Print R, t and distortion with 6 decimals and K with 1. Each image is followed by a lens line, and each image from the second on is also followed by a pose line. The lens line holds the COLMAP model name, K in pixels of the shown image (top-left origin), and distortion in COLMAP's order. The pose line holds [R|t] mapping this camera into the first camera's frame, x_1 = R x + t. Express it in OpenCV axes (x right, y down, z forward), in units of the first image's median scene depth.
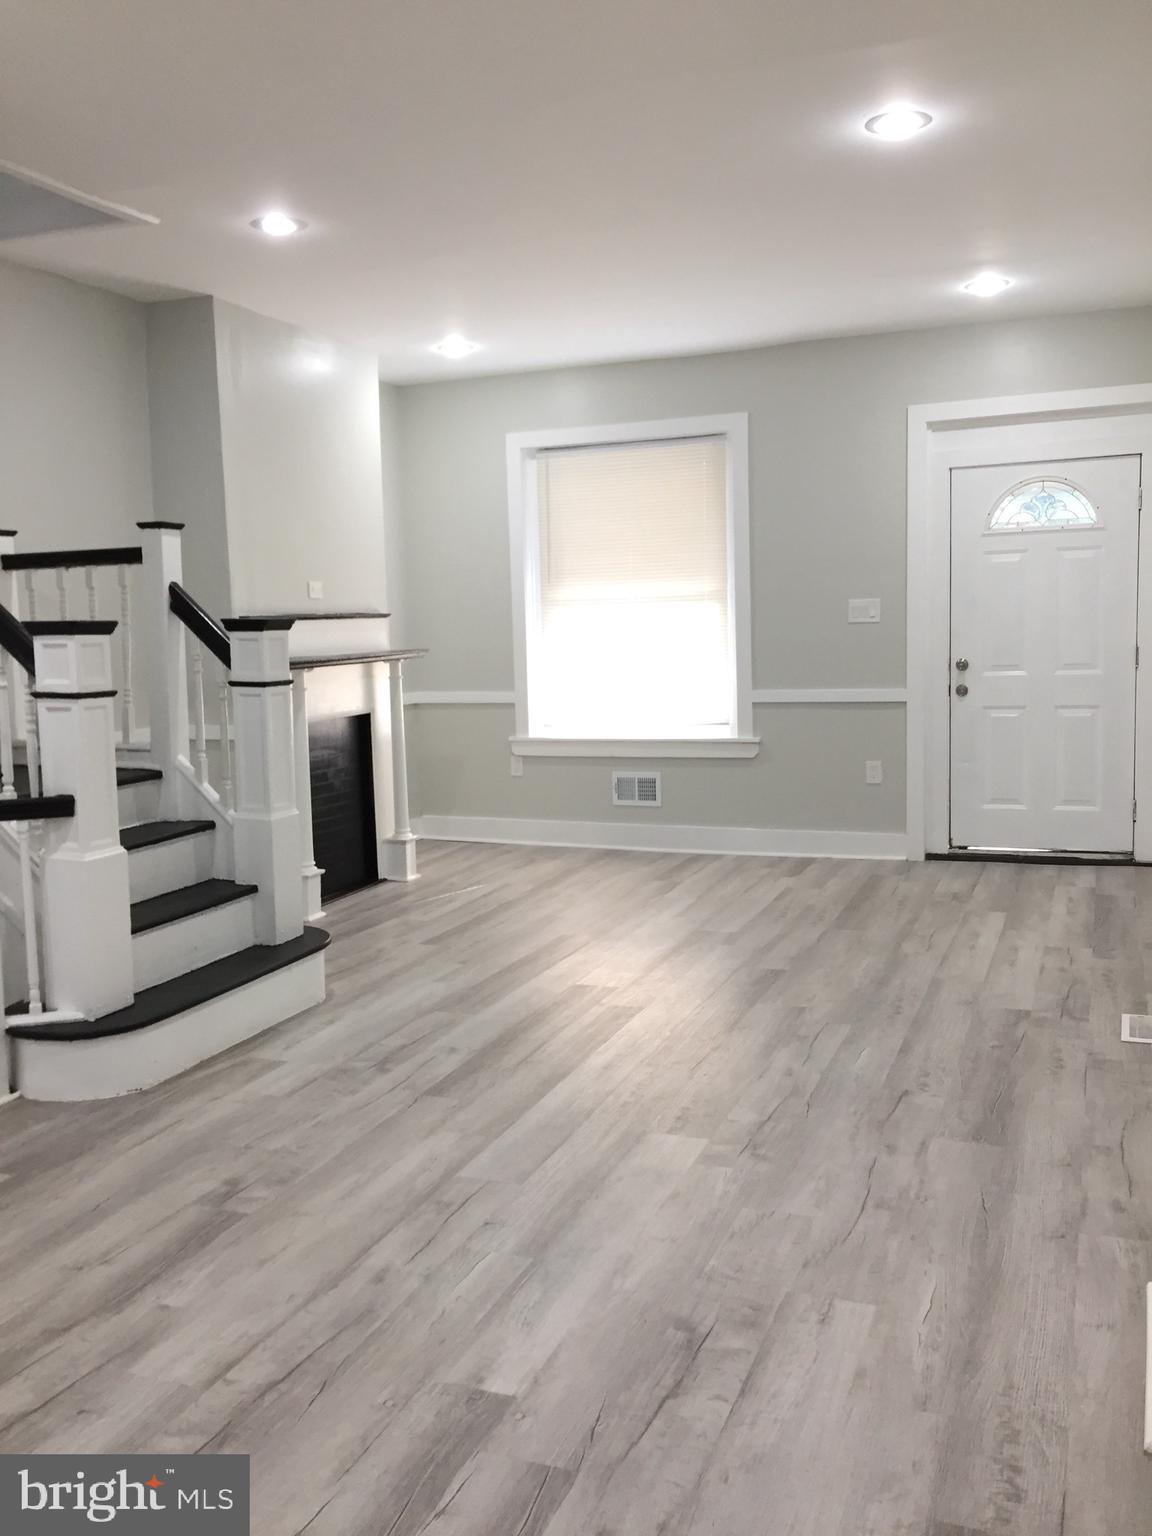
lens RADIAL K [[1319.0, 0, 586.2], [0, 1319.0, 783.5], [0, 0, 1]] dist [0.074220, -0.104034]
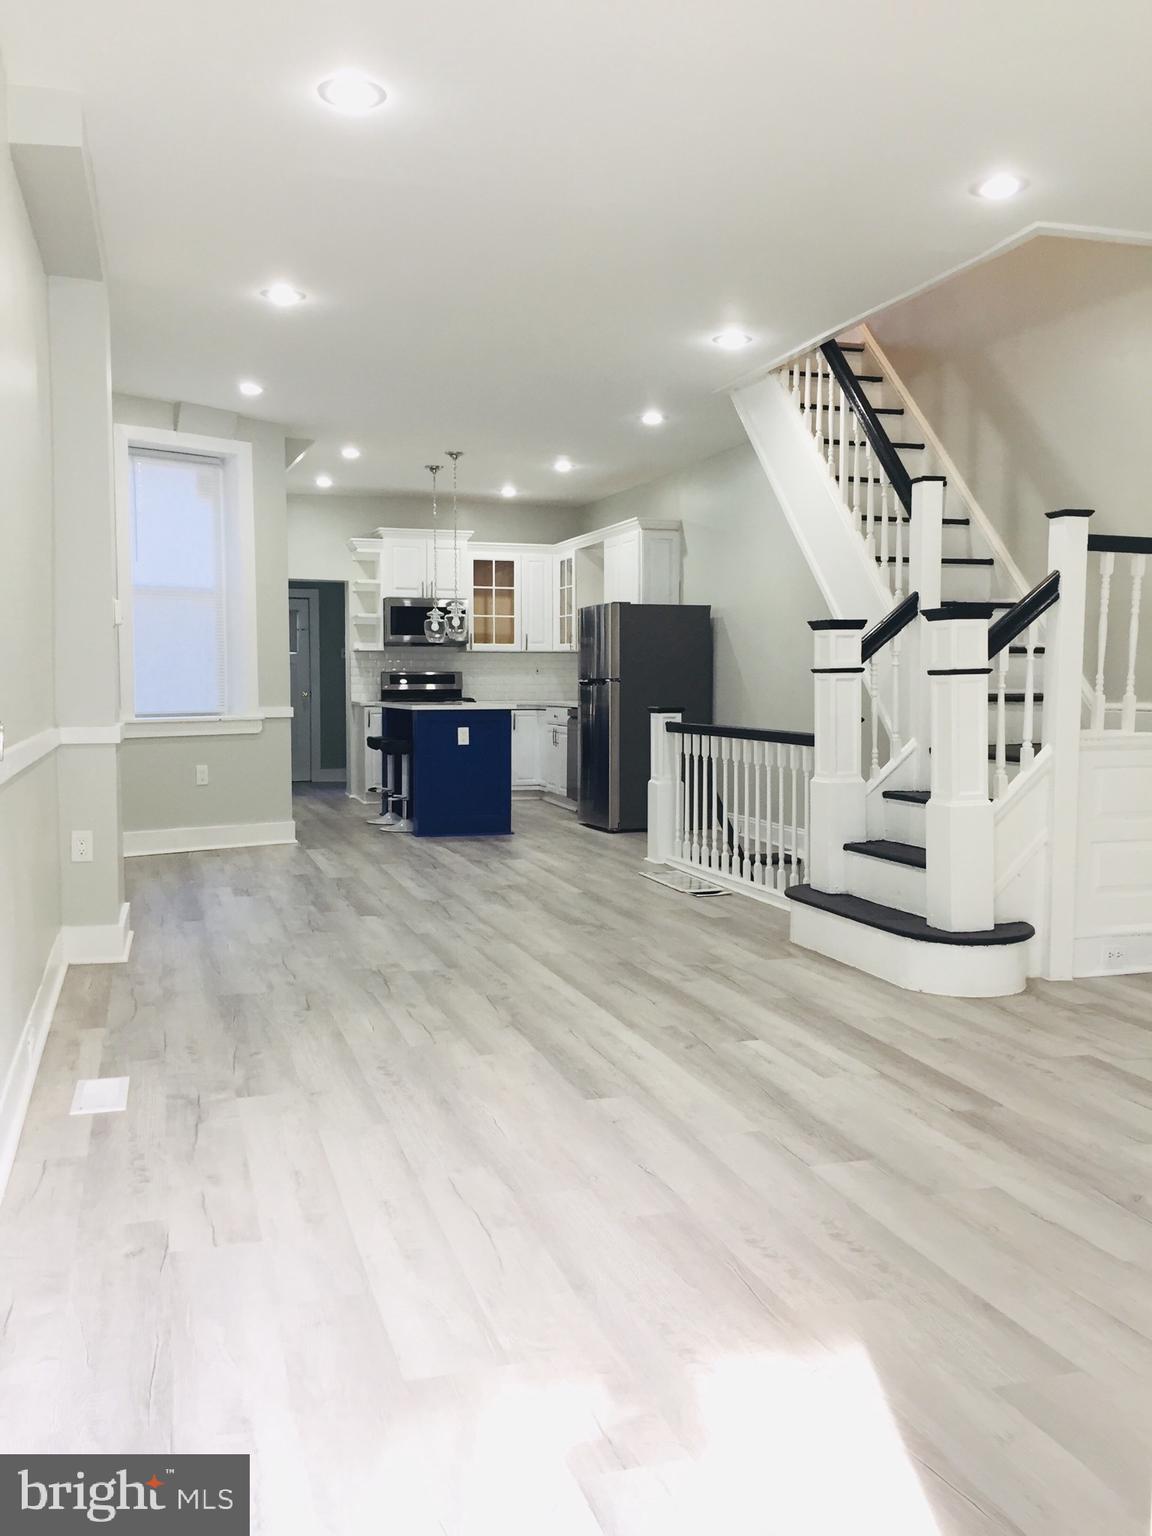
lens RADIAL K [[1319.0, 0, 577.1], [0, 1319.0, 760.8], [0, 0, 1]] dist [0.074220, -0.104034]
pose [[-0.777105, 0.066569, -0.625840, 0.602142], [-0.054650, 0.983498, 0.172470, -0.162356], [0.626994, 0.168229, -0.760643, 1.547750]]
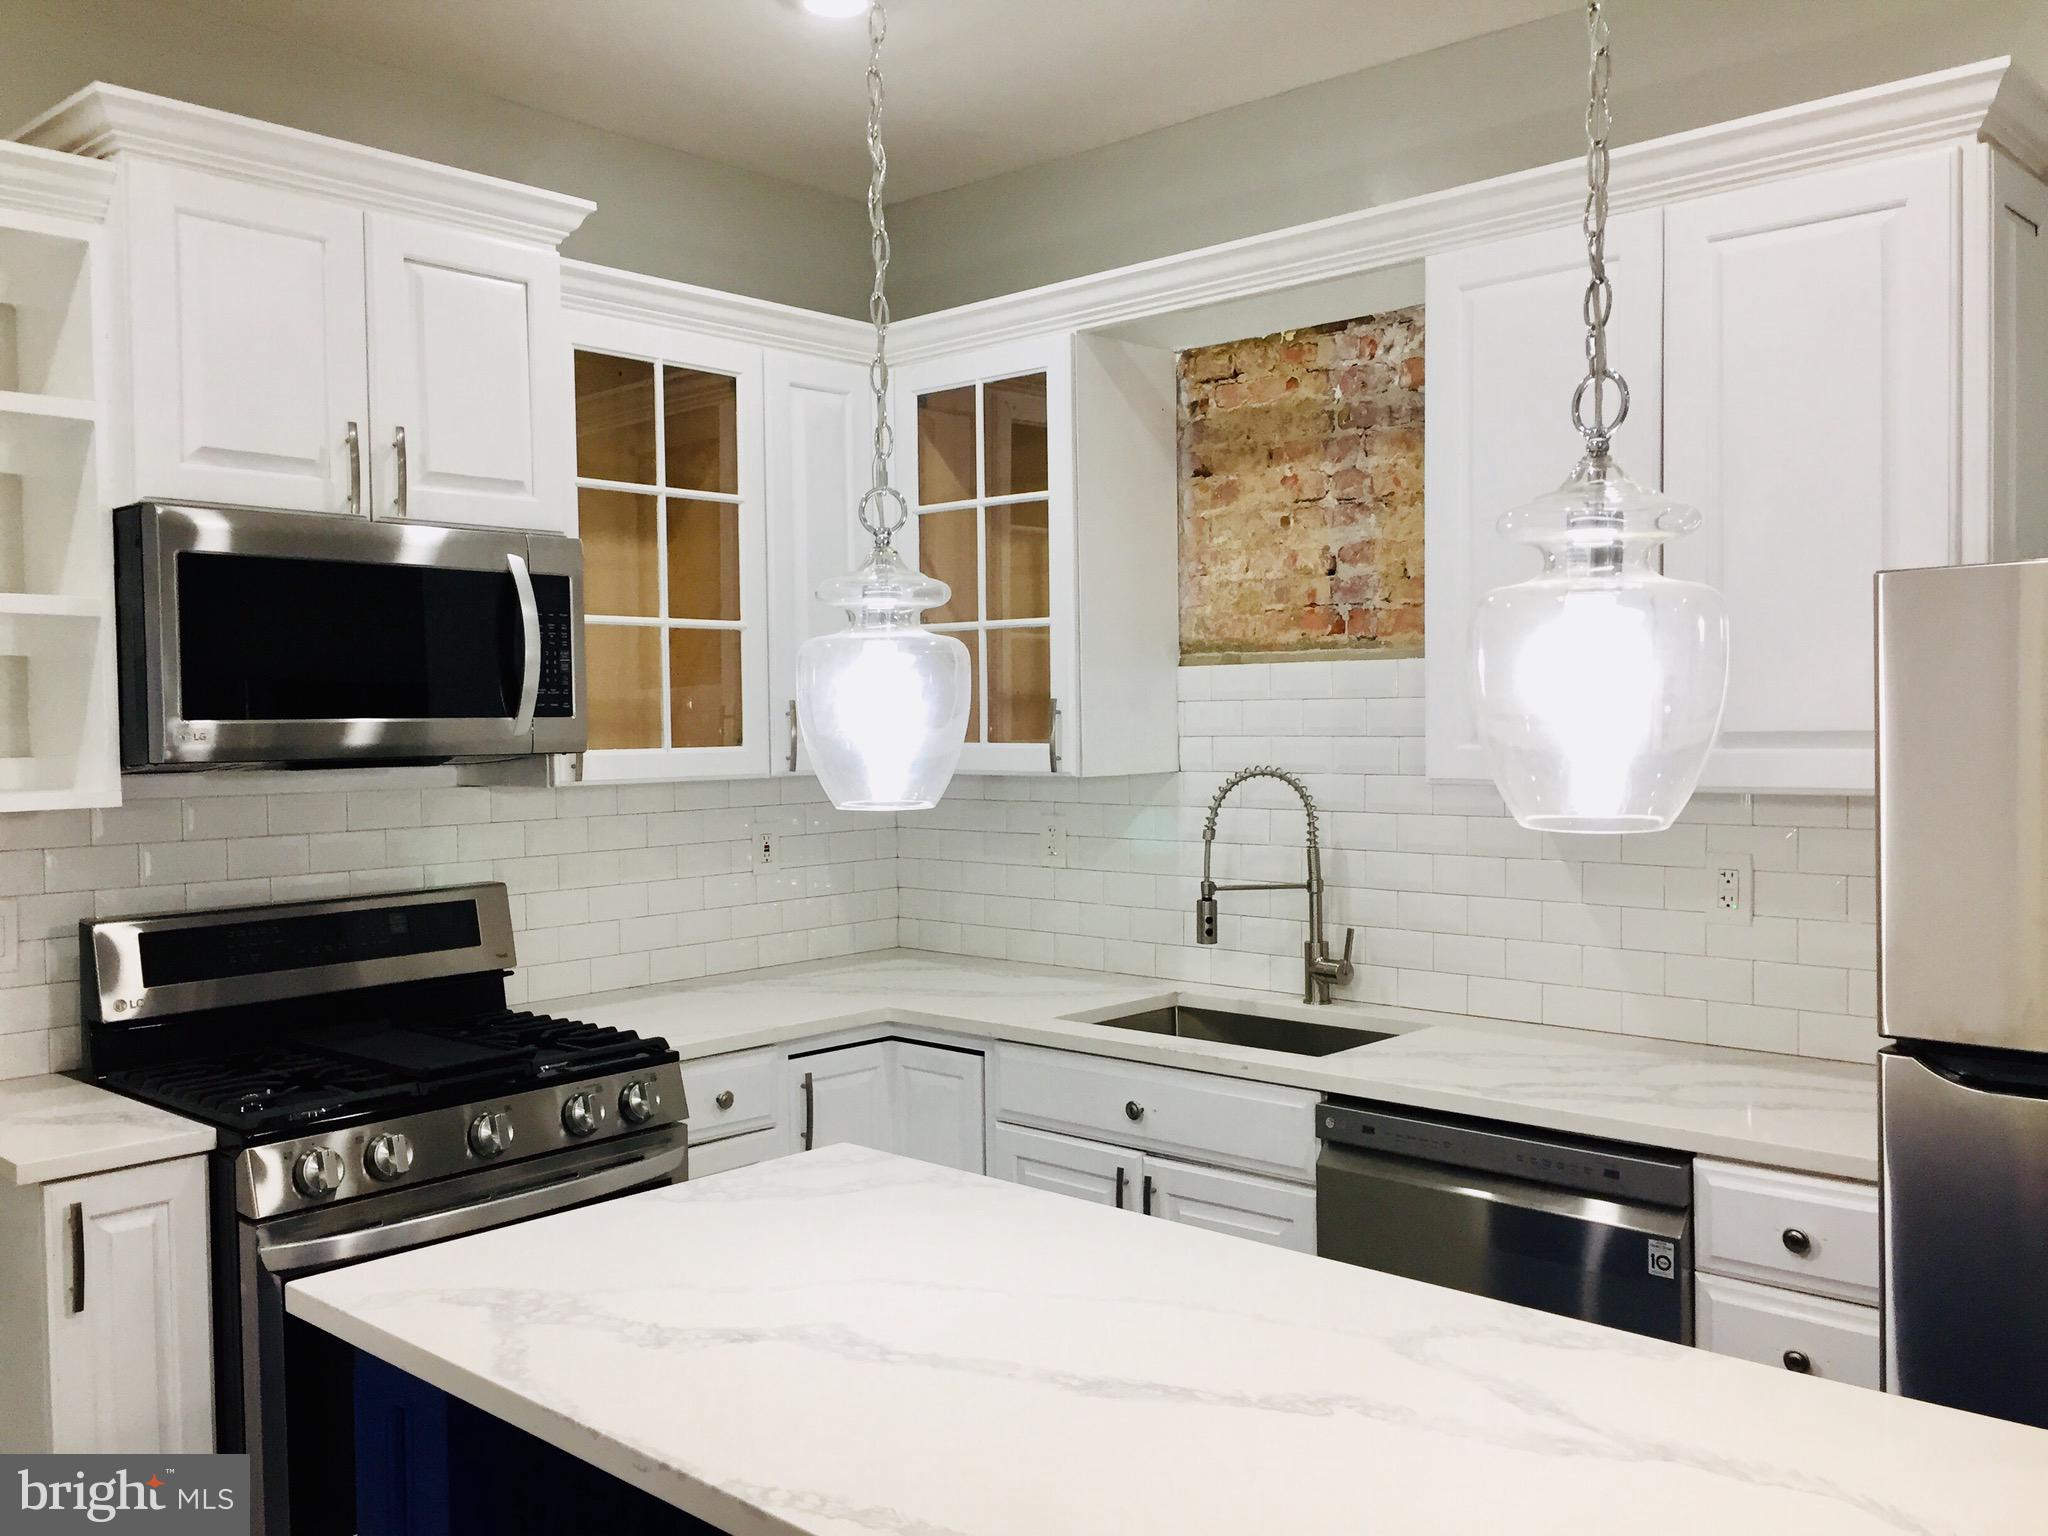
lens RADIAL K [[1758.7, 0, 1016.1], [0, 1758.7, 770.0], [0, 0, 1]] dist [0.074220, -0.104034]
pose [[-0.374390, 0.063524, -0.925093, -0.243156], [-0.088446, 0.990656, 0.103821, -0.018621], [0.923043, 0.120690, -0.365273, -0.099615]]
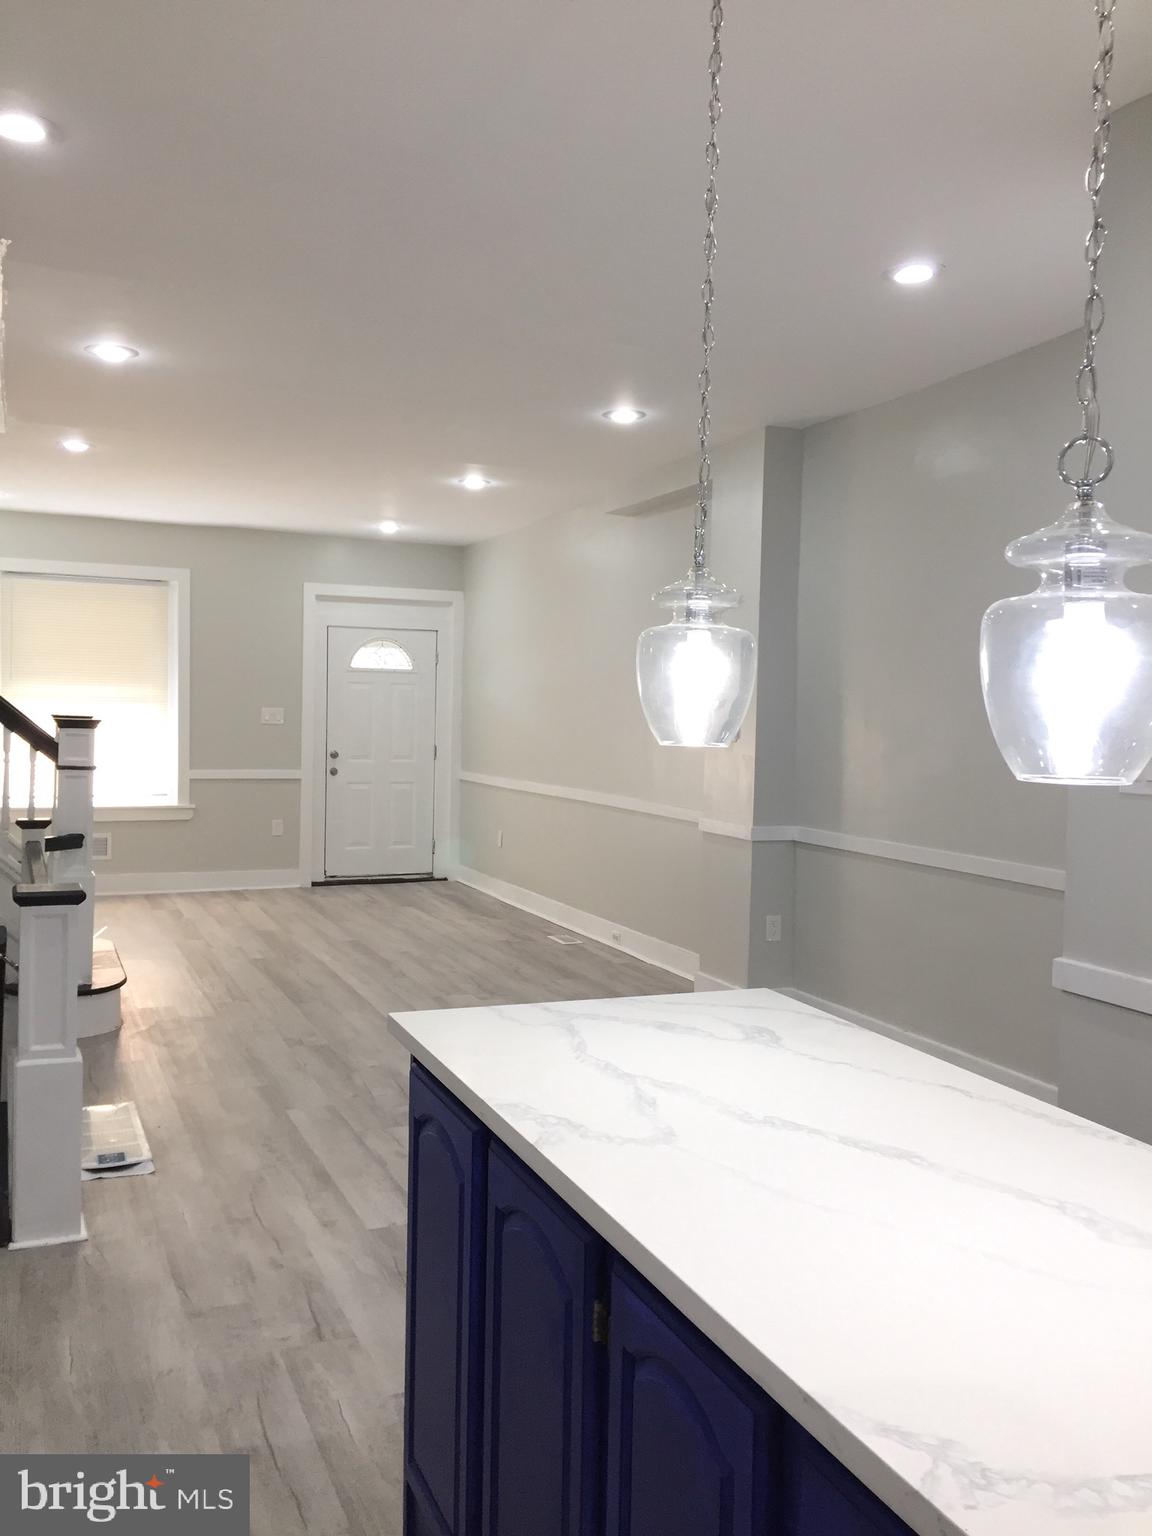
lens RADIAL K [[1319.0, 0, 576.8], [0, 1319.0, 781.3], [0, 0, 1]] dist [0.074220, -0.104034]
pose [[0.713260, 0.003205, 0.700892, -0.825047], [0.043755, 0.997835, -0.049090, 0.038357], [-0.699533, 0.065682, 0.711576, -0.375472]]
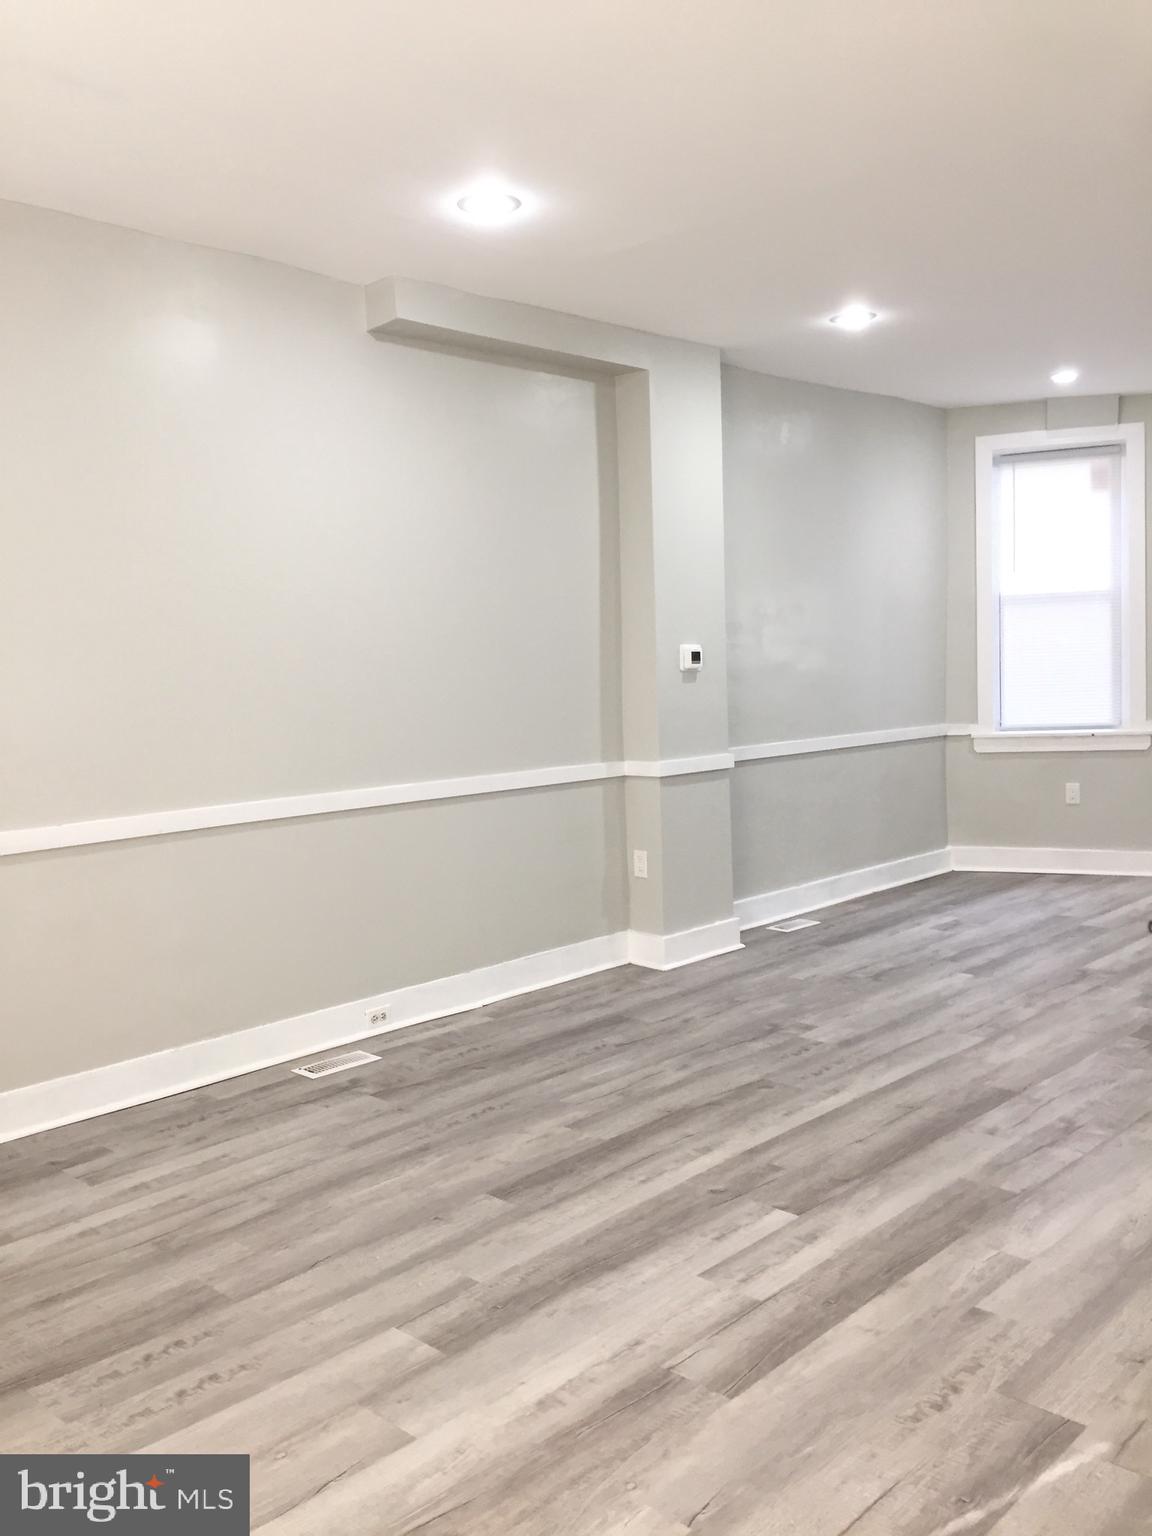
lens RADIAL K [[1319.0, 0, 576.6], [0, 1319.0, 756.0], [0, 0, 1]] dist [0.074220, -0.104034]
pose [[-0.921726, 0.034591, 0.386296, -0.171302], [0.106435, 0.980336, 0.166174, -0.196934], [-0.372951, 0.194283, -0.907283, 1.611007]]
